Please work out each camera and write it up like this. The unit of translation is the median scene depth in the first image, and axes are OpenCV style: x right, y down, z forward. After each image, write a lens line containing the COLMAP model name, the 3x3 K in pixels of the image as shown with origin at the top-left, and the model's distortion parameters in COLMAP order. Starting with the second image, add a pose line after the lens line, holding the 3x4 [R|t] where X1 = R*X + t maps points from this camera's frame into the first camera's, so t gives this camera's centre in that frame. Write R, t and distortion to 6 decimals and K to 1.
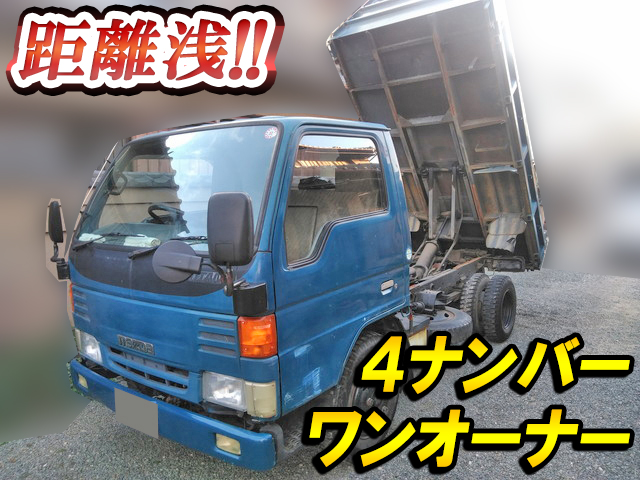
lens RADIAL K [[505.2, 0, 320.0], [0, 505.2, 240.0], [0, 0, 1]] dist [-0.003465, -0.002779]
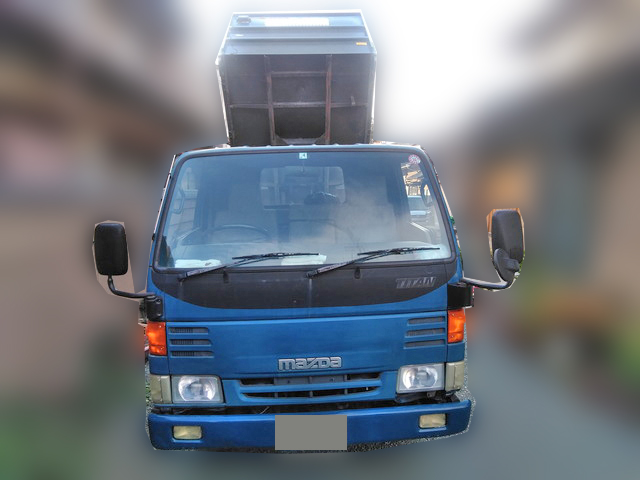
lens RADIAL K [[505.2, 0, 320.0], [0, 505.2, 240.0], [0, 0, 1]] dist [-0.003465, -0.002779]
pose [[0.747295, -0.054223, 0.662277, -1.009089], [0.064427, 0.997882, 0.009003, -0.043154], [-0.661362, 0.035941, 0.749205, 0.239496]]
